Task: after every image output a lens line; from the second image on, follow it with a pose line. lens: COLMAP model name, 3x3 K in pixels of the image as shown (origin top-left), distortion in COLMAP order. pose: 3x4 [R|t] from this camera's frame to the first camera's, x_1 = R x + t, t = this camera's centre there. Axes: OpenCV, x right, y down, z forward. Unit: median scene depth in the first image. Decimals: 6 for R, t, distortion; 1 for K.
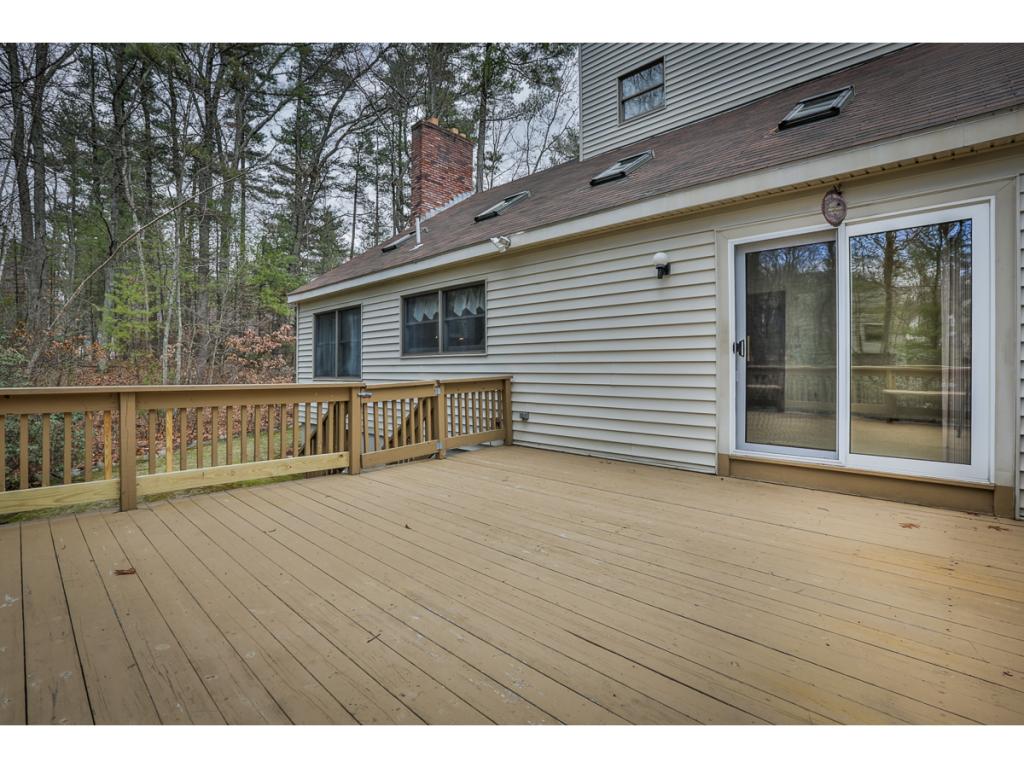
lens RADIAL K [[505.5, 0, 512.0], [0, 505.5, 384.0], [0, 0, 1]] dist [-0.001559, -0.000172]
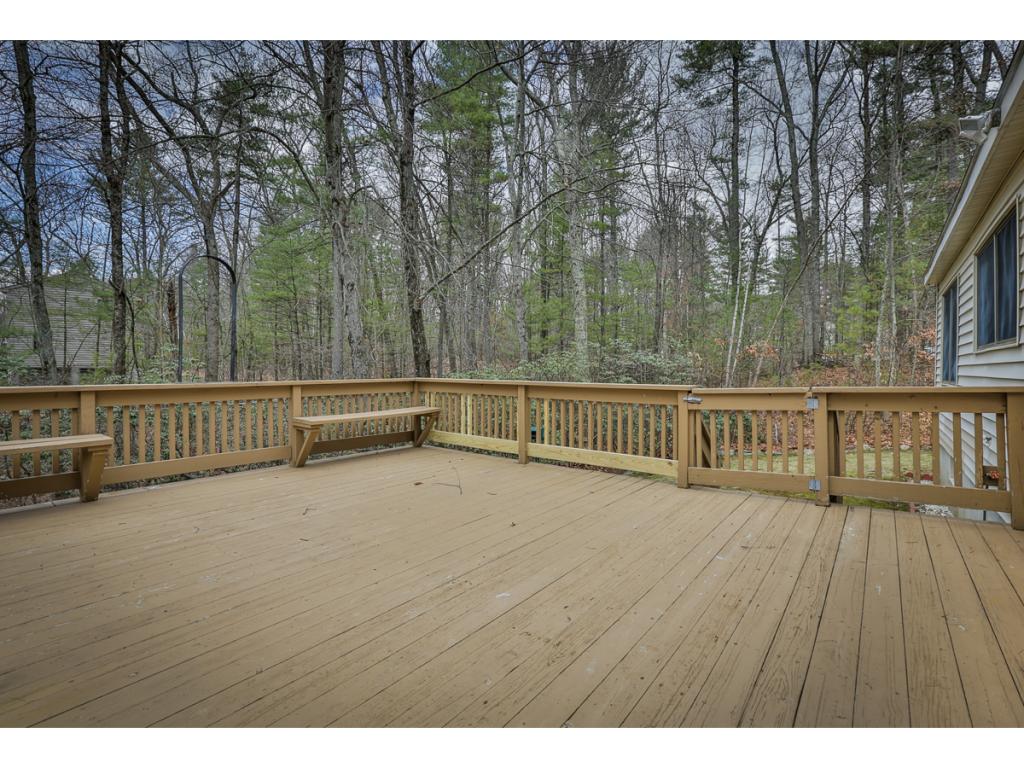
lens RADIAL K [[467.7, 0, 510.1], [0, 467.7, 372.9], [0, 0, 1]] dist [-0.028289, -0.000006]
pose [[0.091519, -0.001791, -0.995802, 0.806255], [-0.022766, 0.999733, -0.003891, -0.031620], [0.995543, 0.023026, 0.091453, 0.945342]]
